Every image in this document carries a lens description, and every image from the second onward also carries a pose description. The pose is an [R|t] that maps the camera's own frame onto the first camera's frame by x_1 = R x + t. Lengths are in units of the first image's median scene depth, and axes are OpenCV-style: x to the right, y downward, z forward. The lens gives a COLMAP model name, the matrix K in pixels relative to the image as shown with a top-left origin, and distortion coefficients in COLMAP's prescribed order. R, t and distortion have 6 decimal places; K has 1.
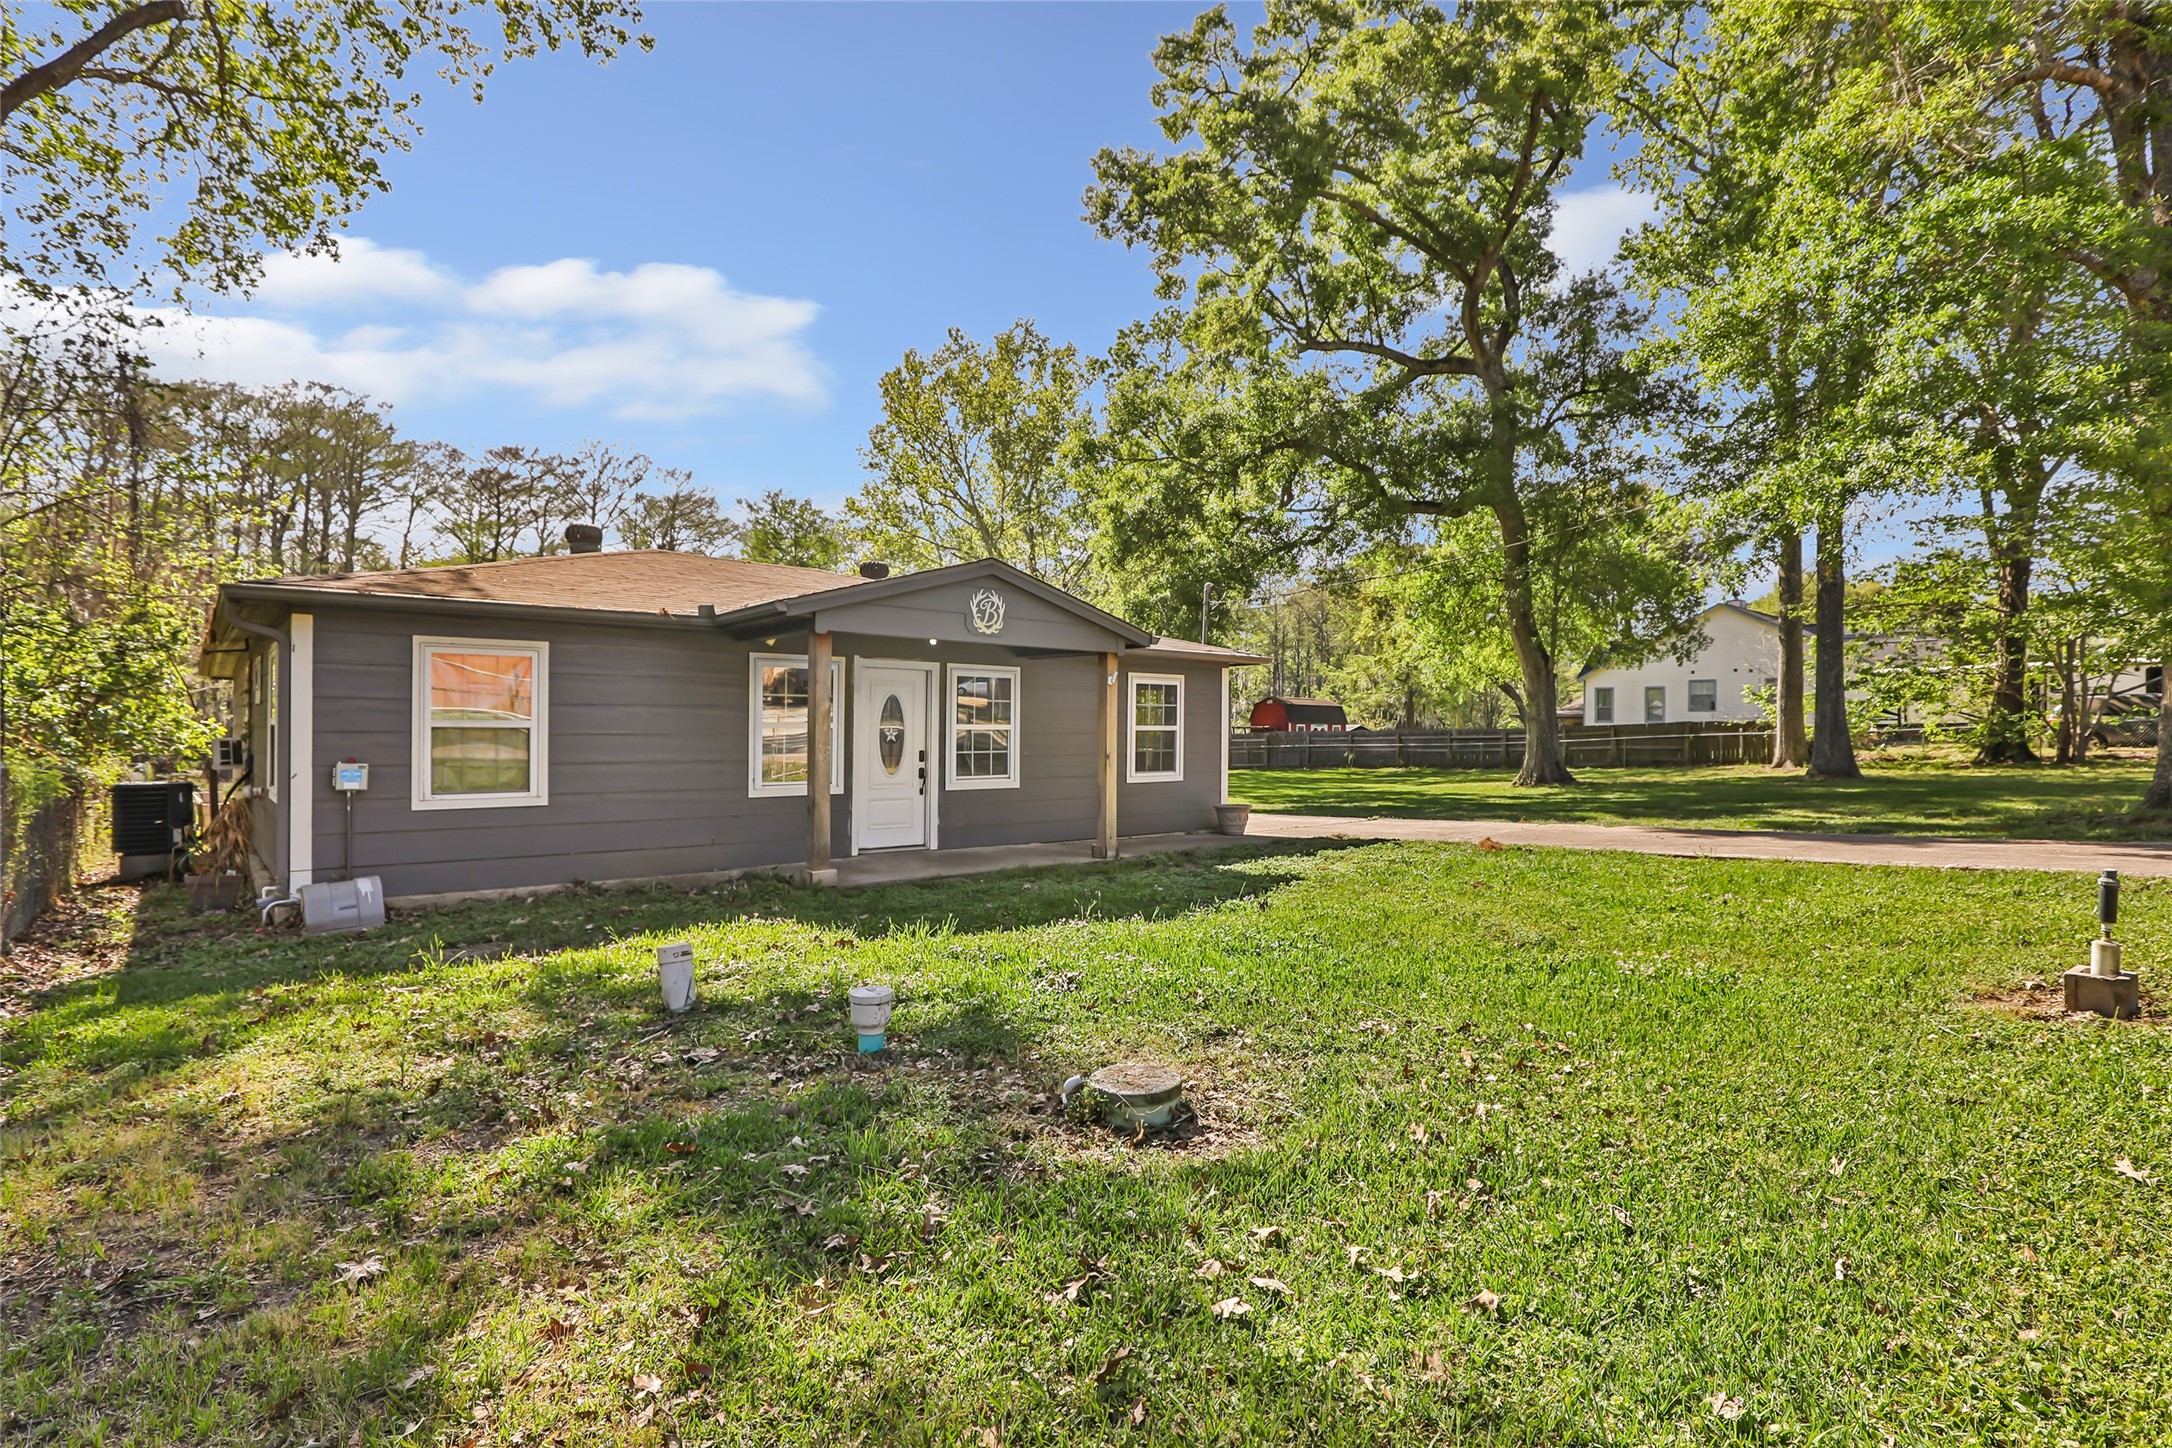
lens RADIAL K [[1095.0, 0, 1090.2], [0, 1095.0, 722.7], [0, 0, 1]] dist [-0.028798, 0.001605]
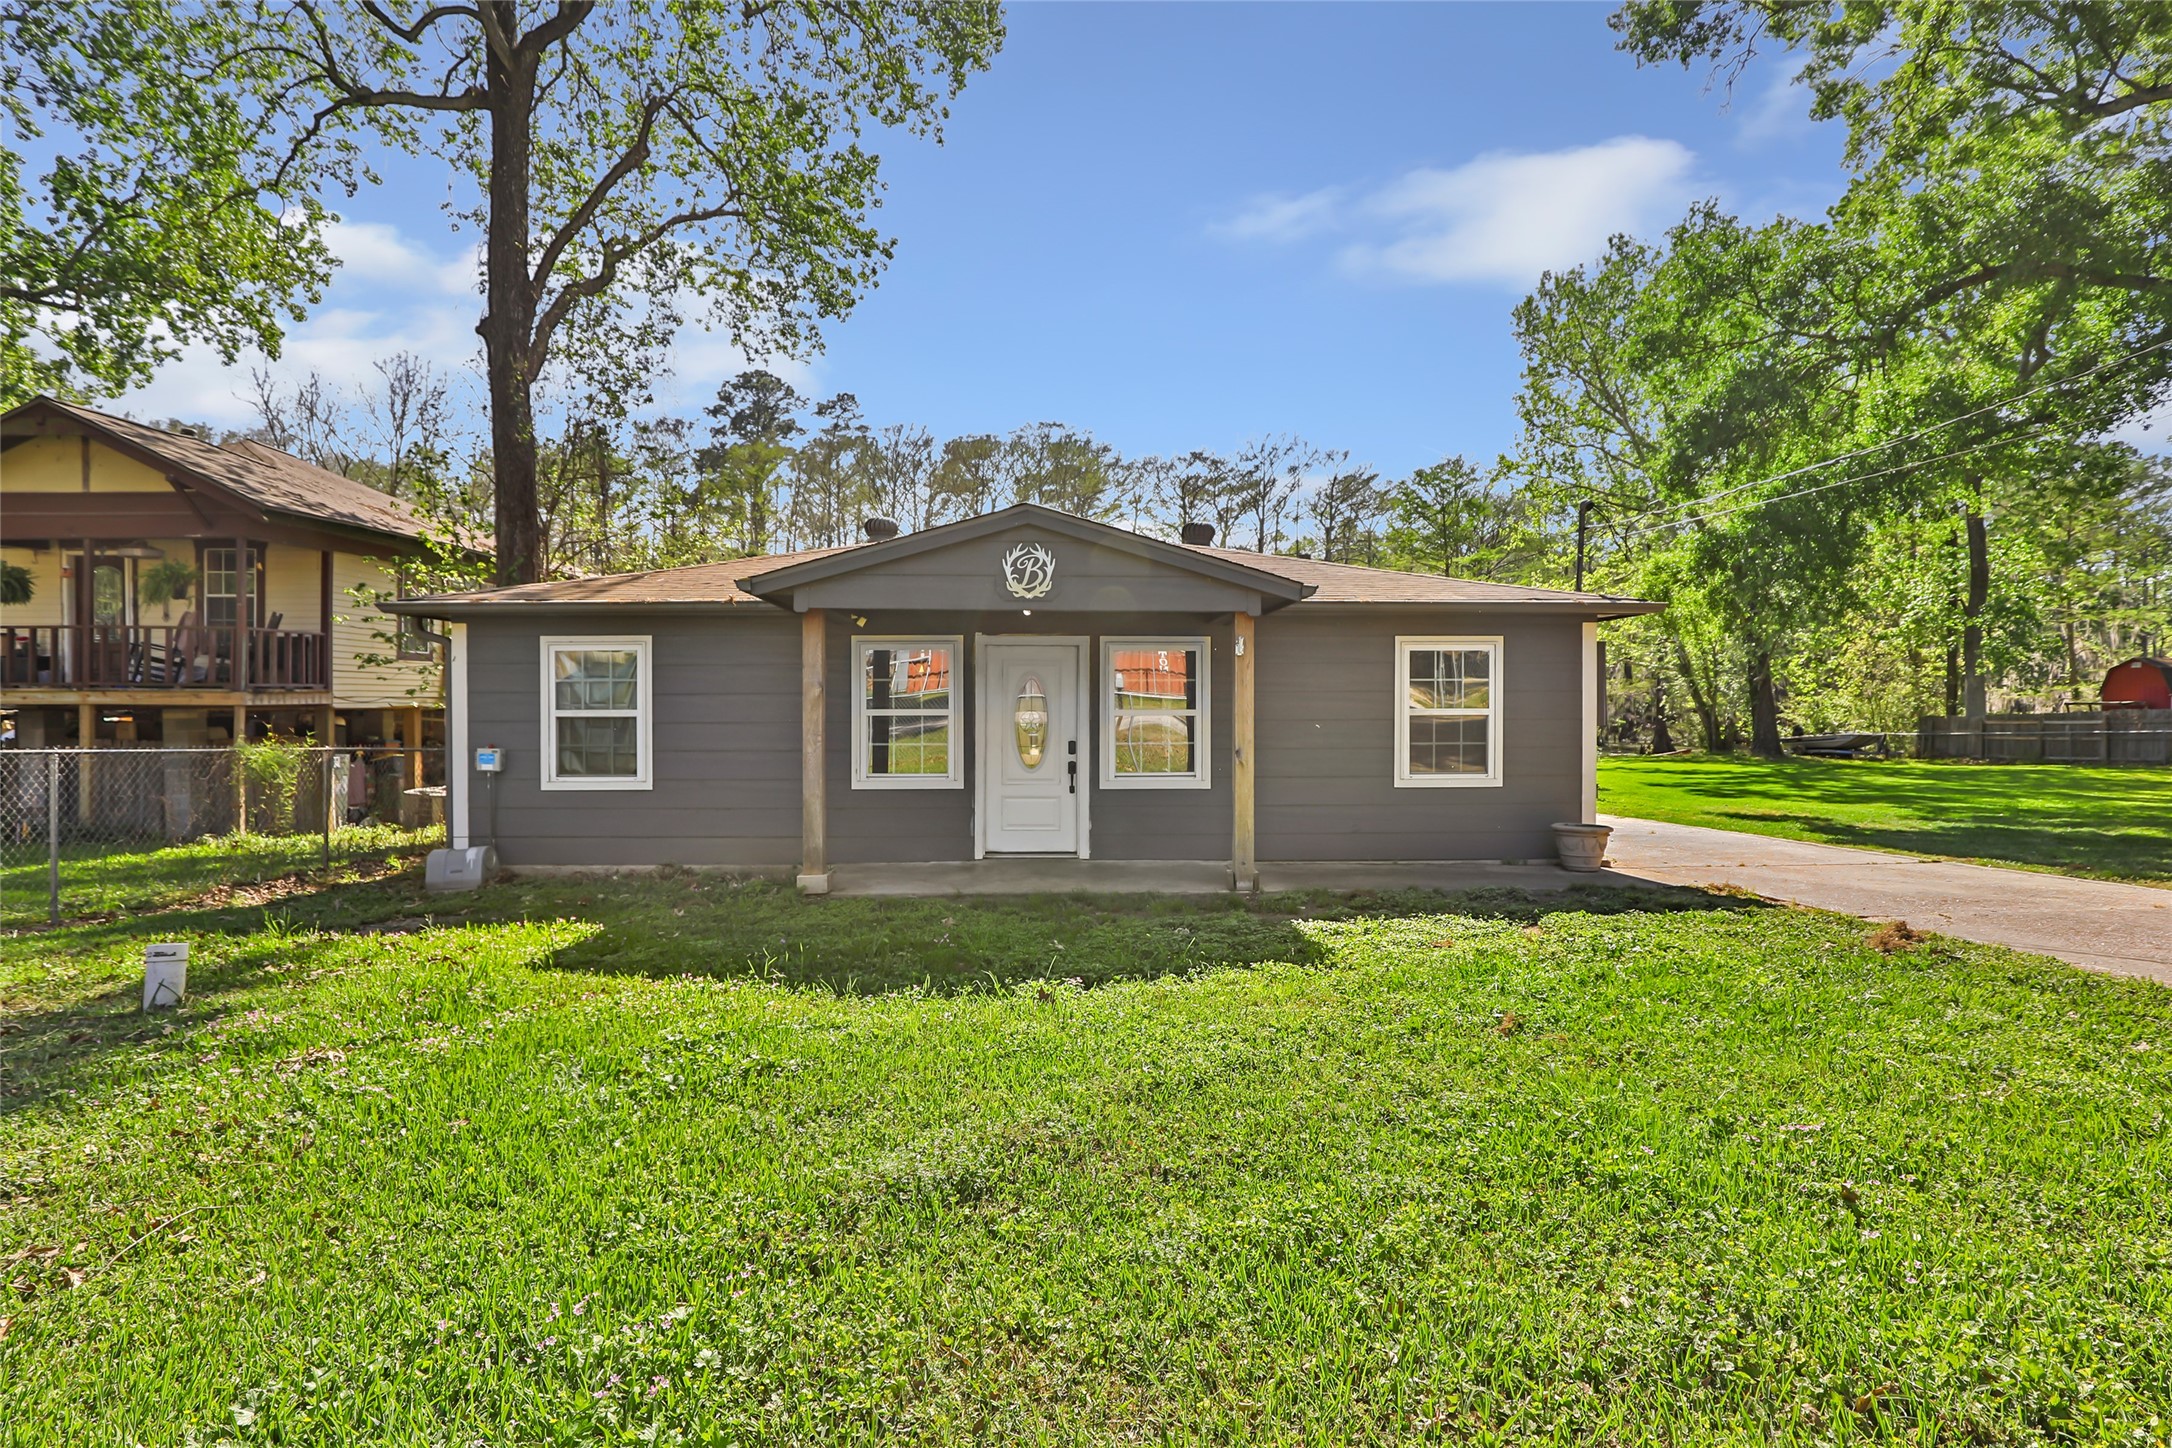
lens RADIAL K [[1095.0, 0, 1090.2], [0, 1095.0, 722.7], [0, 0, 1]] dist [-0.028798, 0.001605]
pose [[0.772412, 0.003072, -0.635114, 0.425816], [0.010093, 0.999803, 0.017111, -0.002869], [0.635041, -0.019627, 0.772229, 0.380190]]
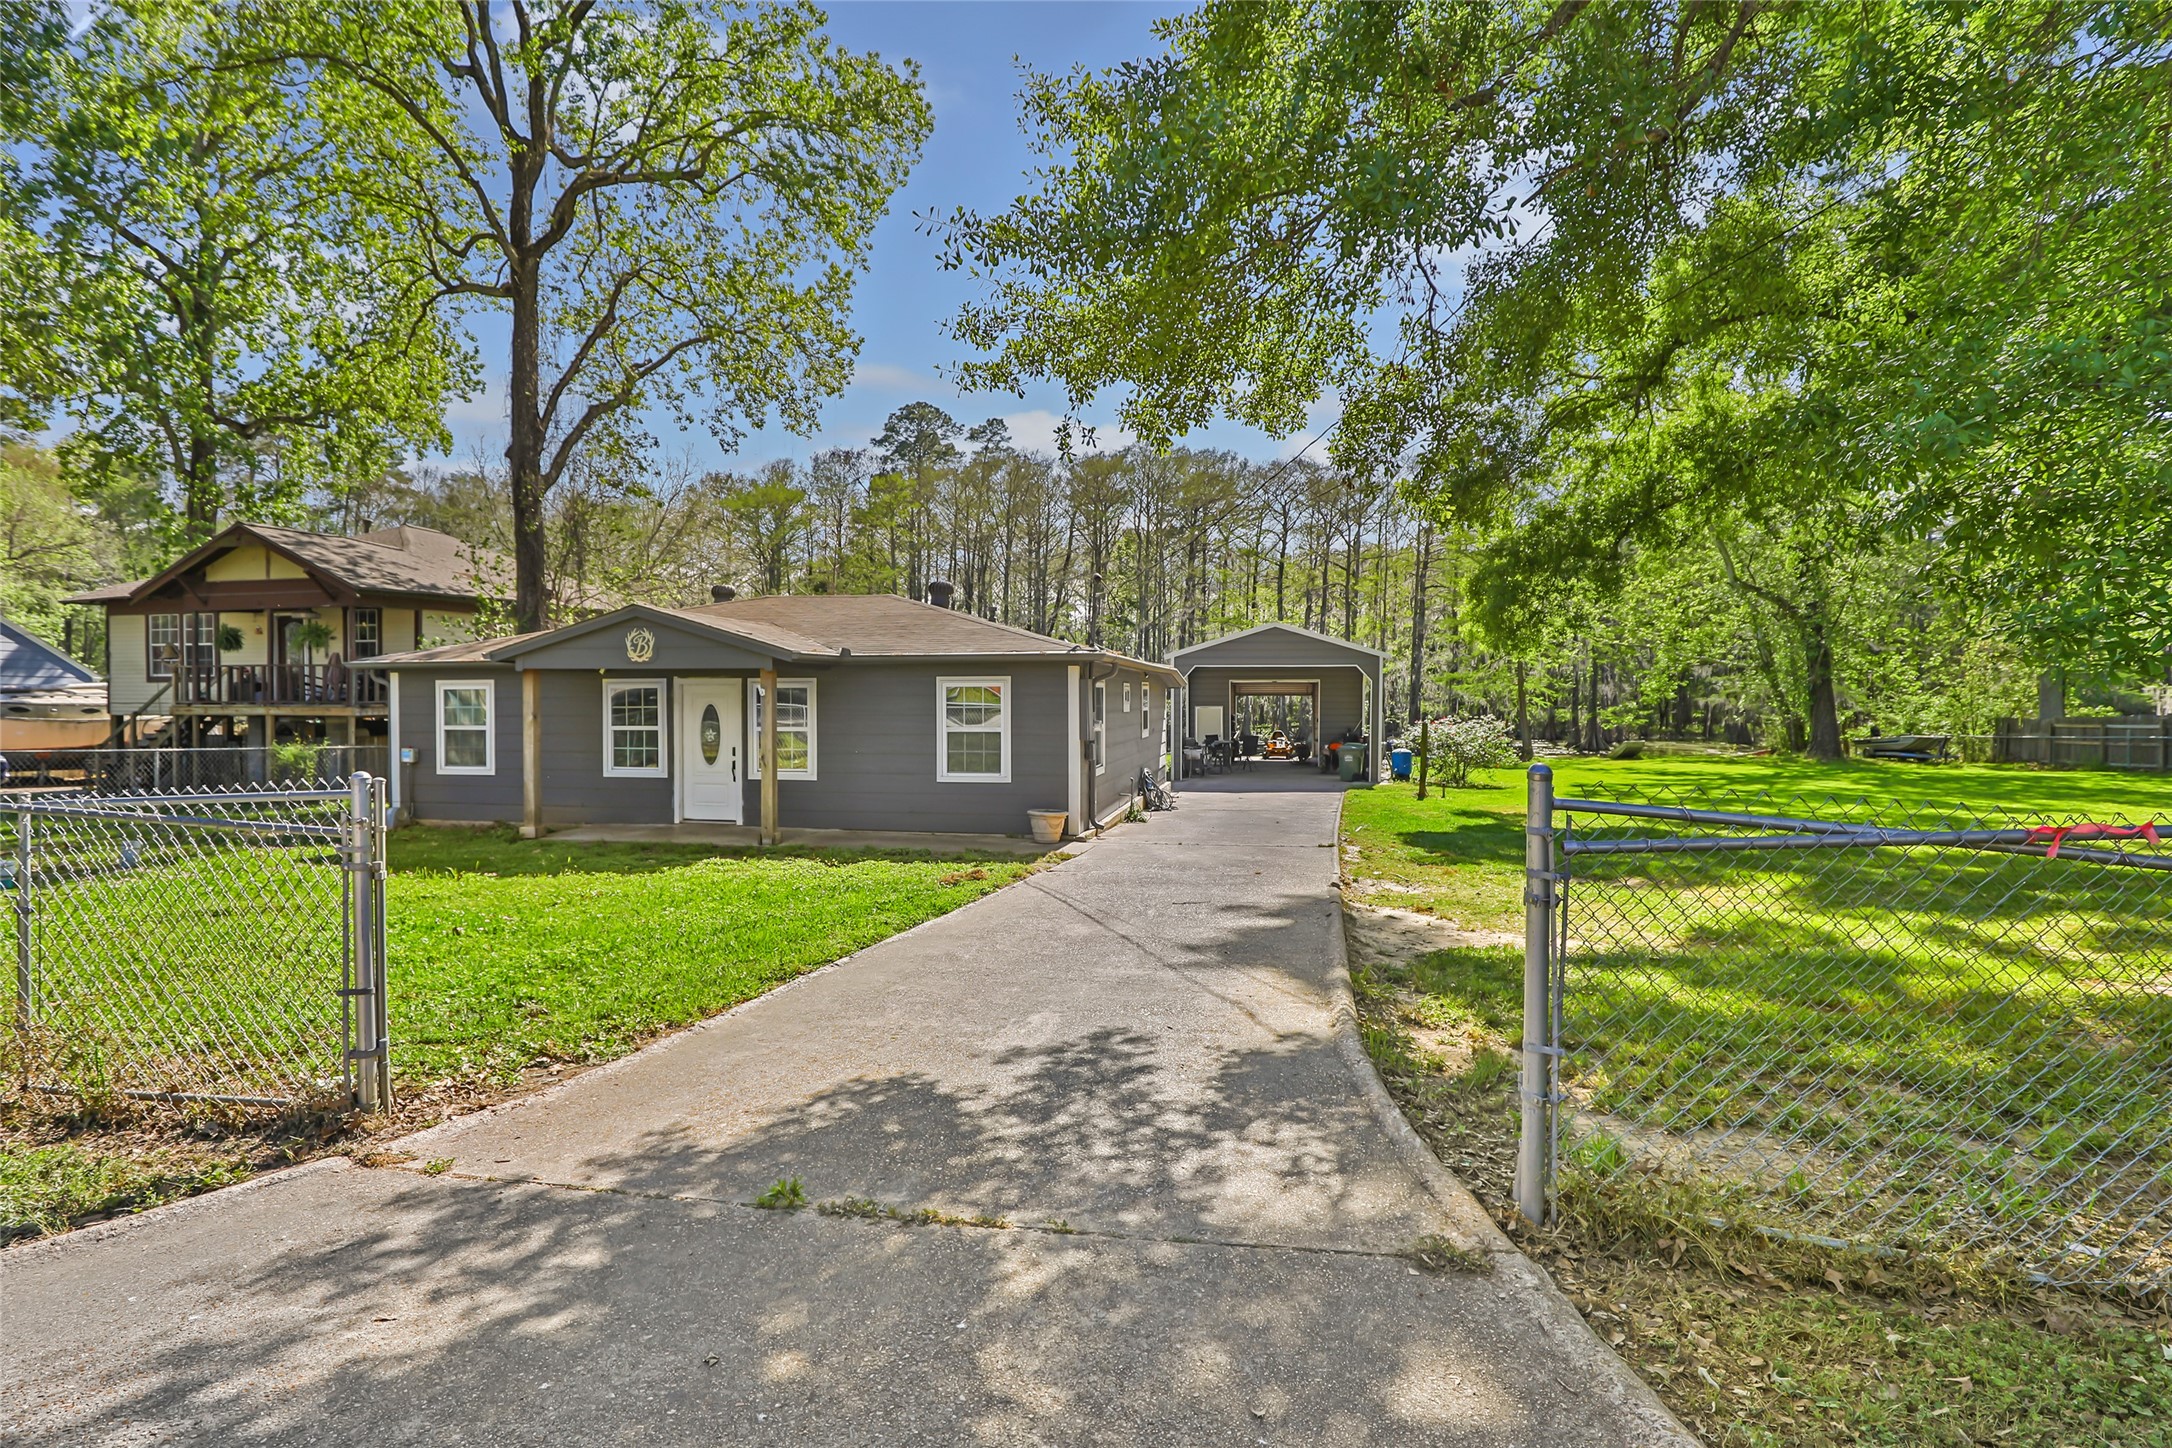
lens RADIAL K [[1070.5, 0, 1073.9], [0, 1070.5, 728.8], [0, 0, 1]] dist [-0.035108, -0.000024]
pose [[0.614242, 0.016783, -0.788939, 1.162108], [0.009969, 0.999529, 0.029024, -0.030638], [0.789055, -0.025693, 0.613786, 0.586594]]
